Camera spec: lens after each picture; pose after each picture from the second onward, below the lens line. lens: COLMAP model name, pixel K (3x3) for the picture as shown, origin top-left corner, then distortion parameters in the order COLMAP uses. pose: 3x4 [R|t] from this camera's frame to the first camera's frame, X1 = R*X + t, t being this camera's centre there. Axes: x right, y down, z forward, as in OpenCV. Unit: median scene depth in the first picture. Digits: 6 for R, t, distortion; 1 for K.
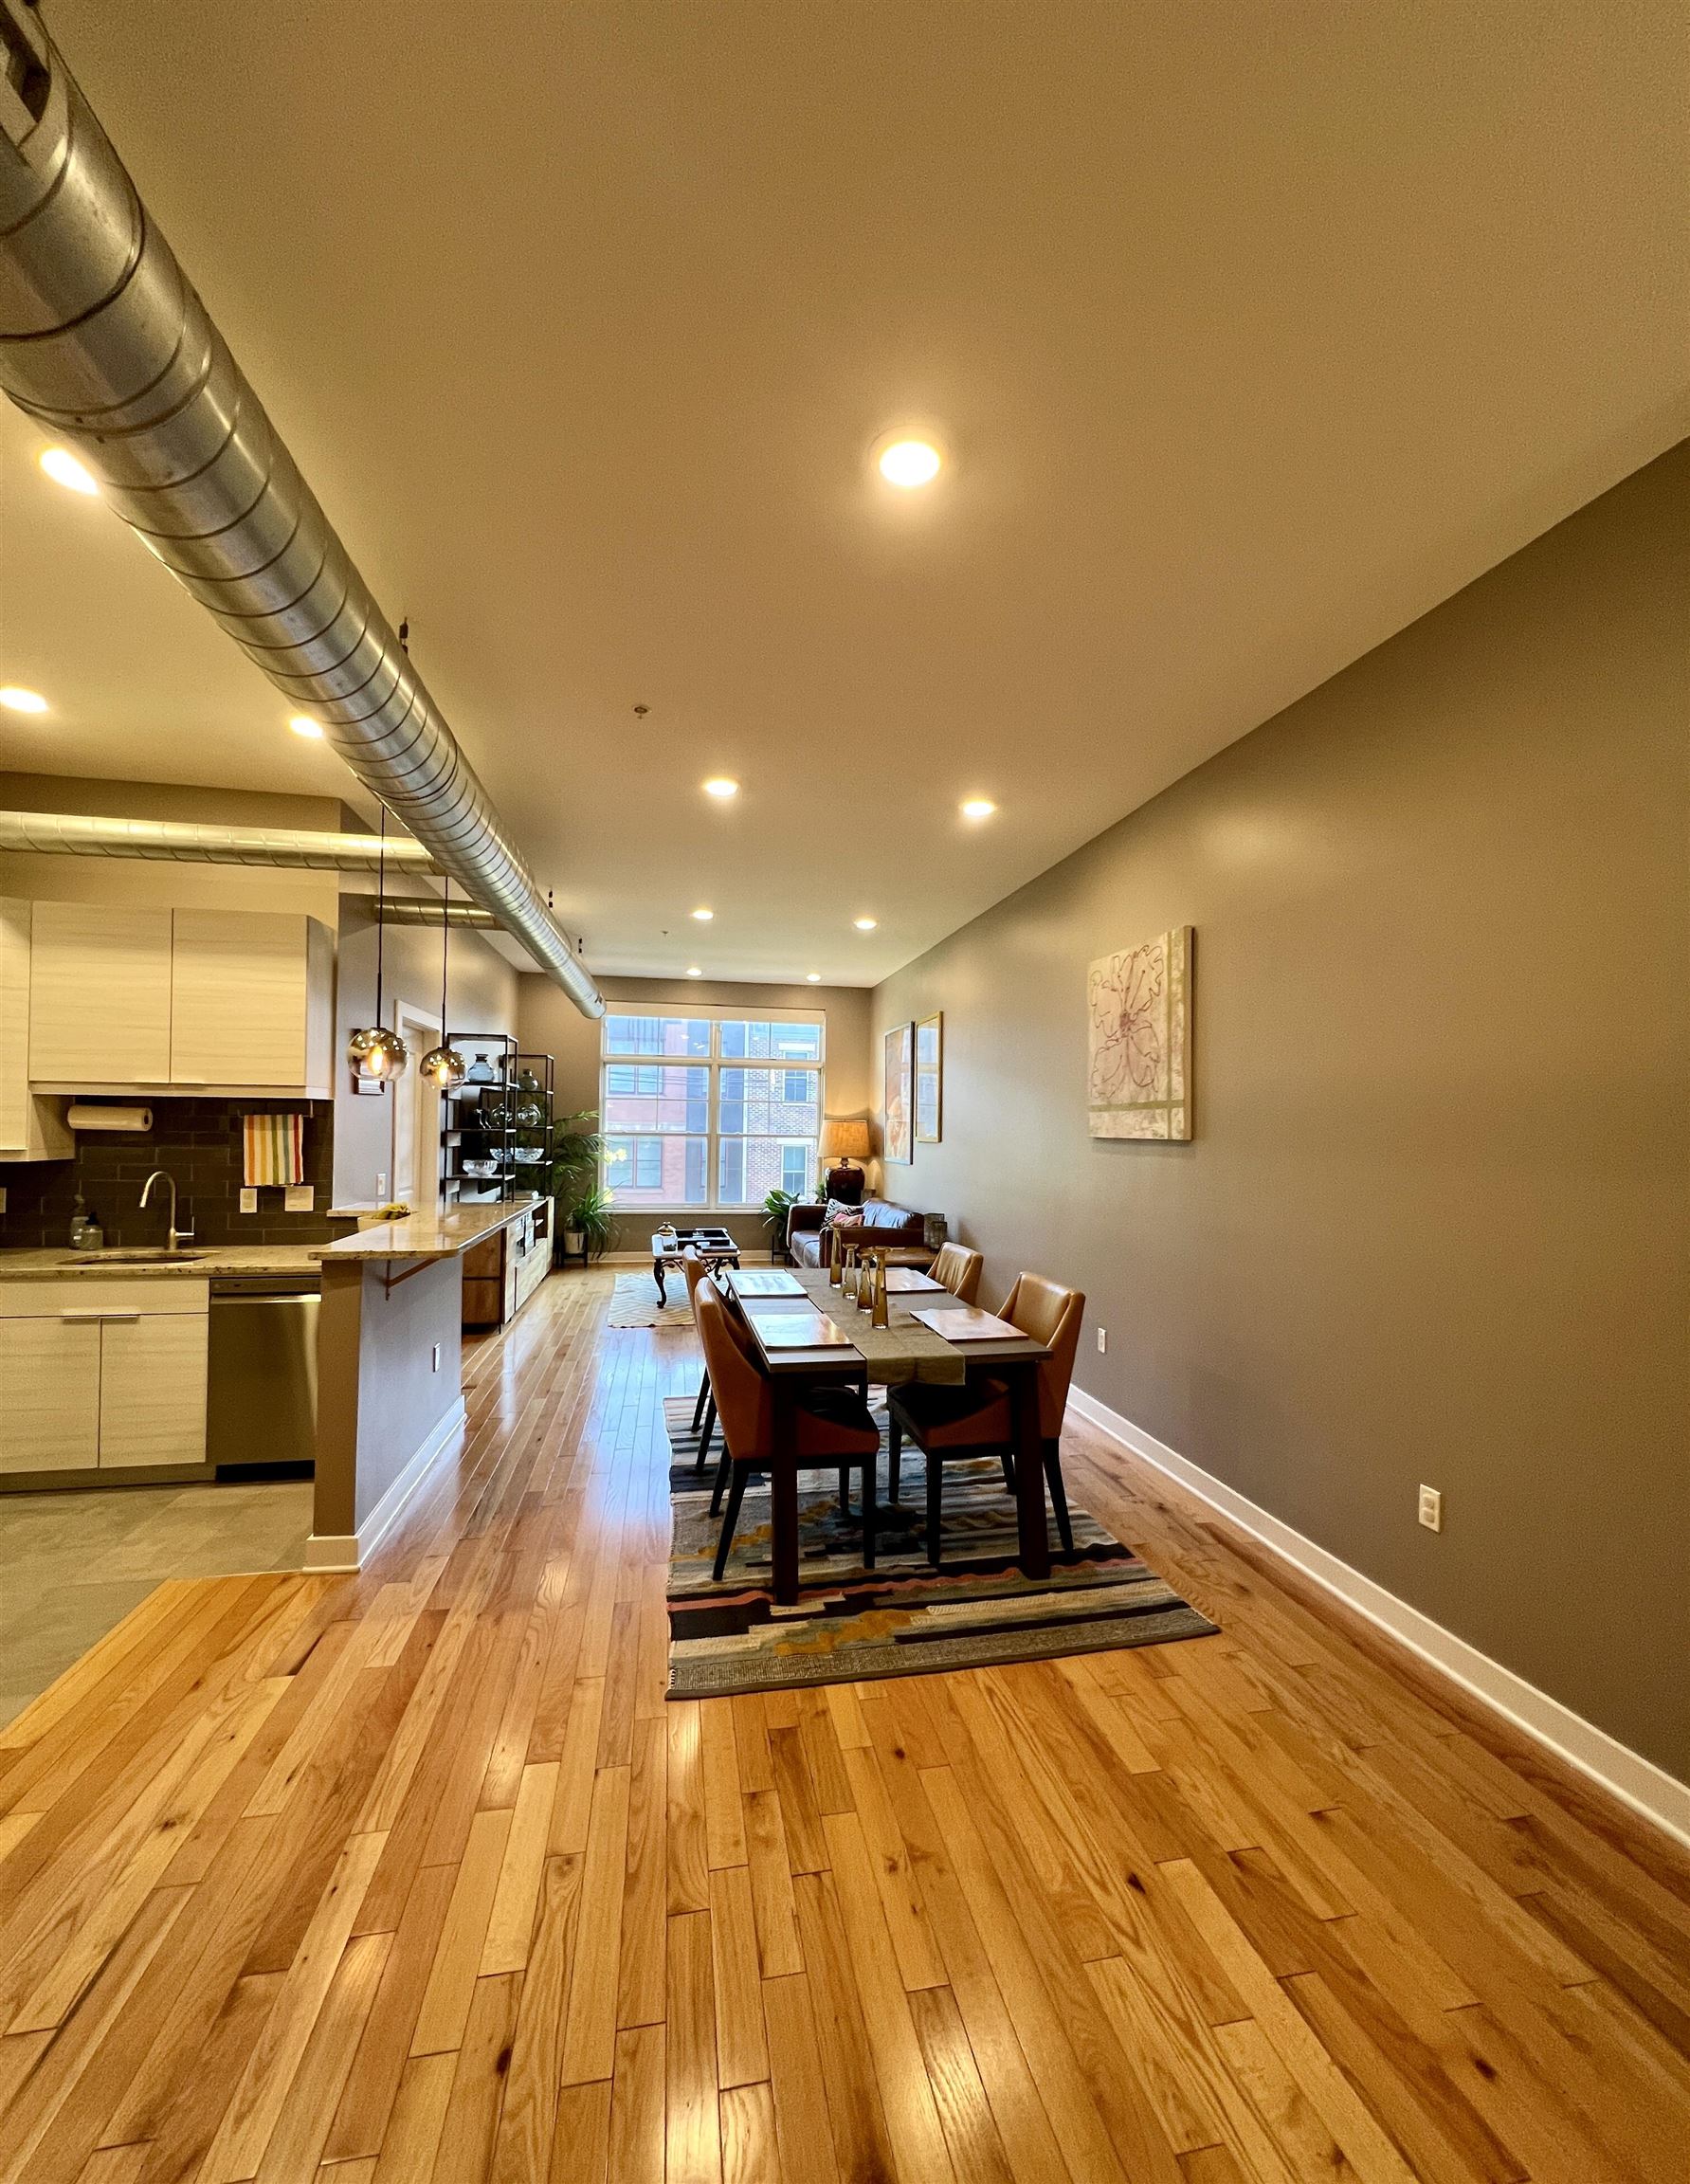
lens RADIAL K [[908.7, 0, 851.6], [0, 908.7, 1103.8], [0, 0, 1]] dist [-0.007759, 0.000231]
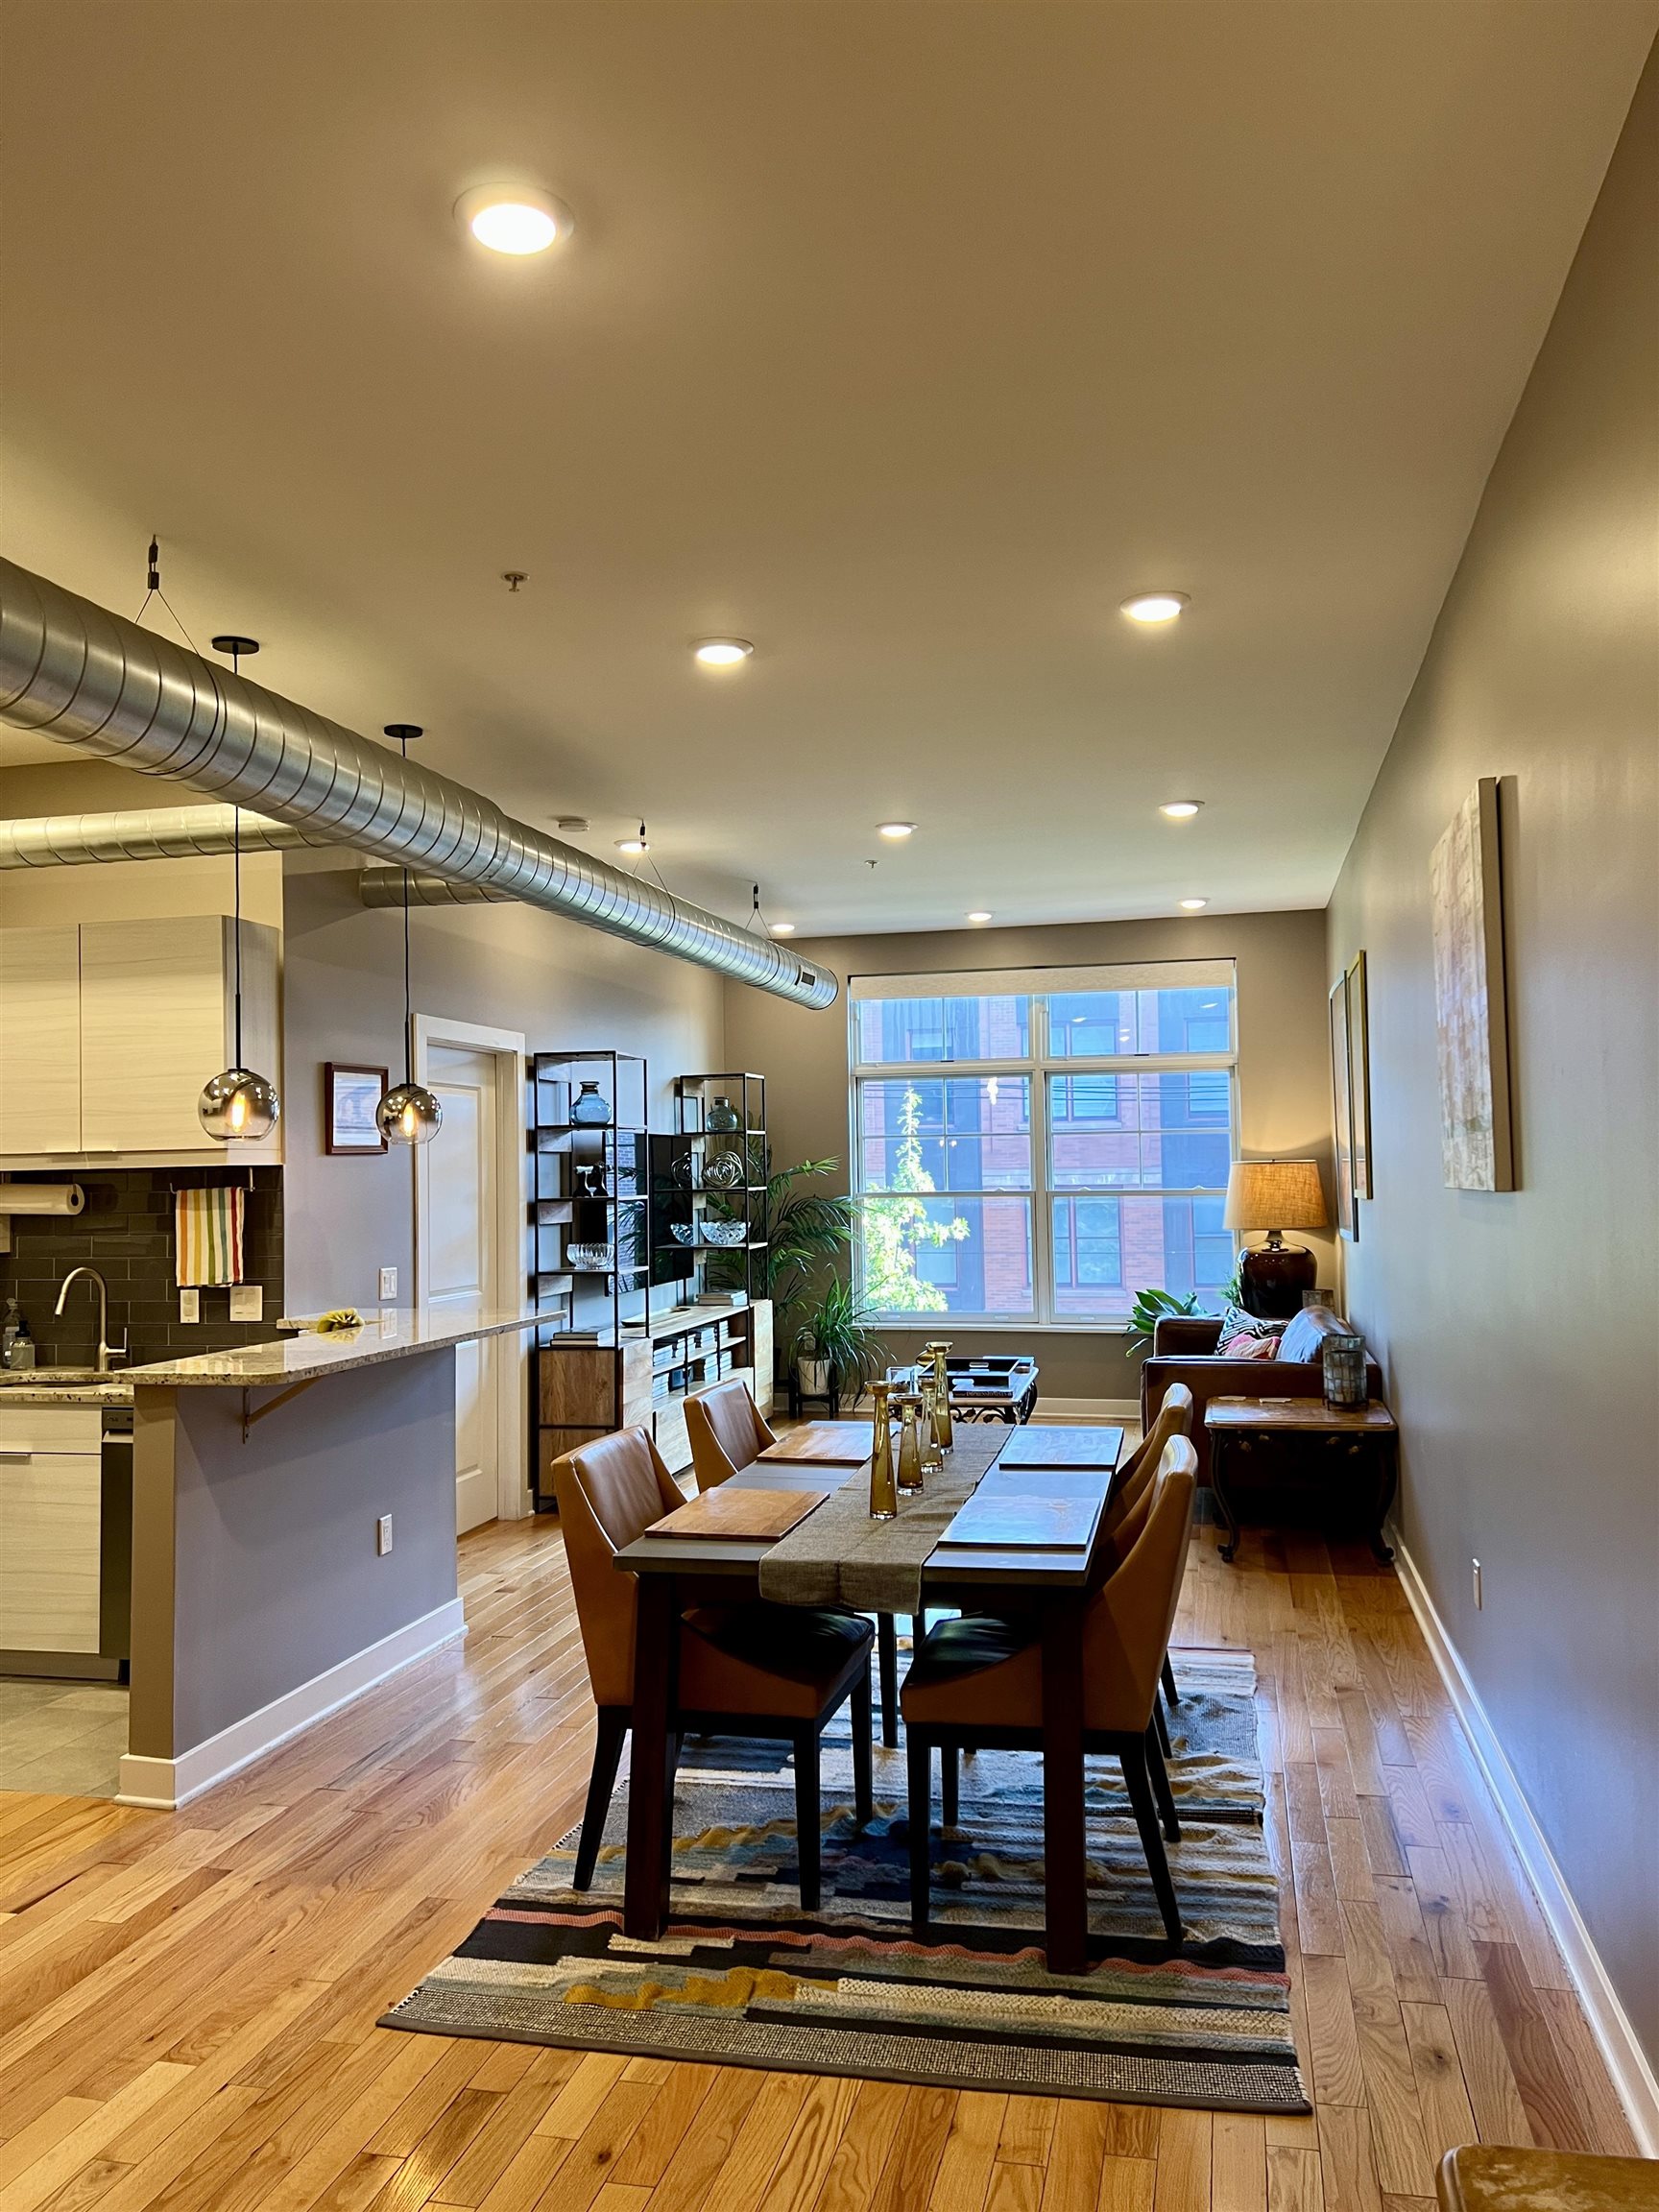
lens RADIAL K [[1663.2, 0, 833.6], [0, 1663.2, 1090.3], [0, 0, 1]] dist [0.037996, -0.037559]
pose [[0.908594, -0.049872, -0.414693, 0.444629], [0.039722, 0.998663, -0.033071, -0.002932], [0.415788, 0.013576, 0.909360, -0.025766]]
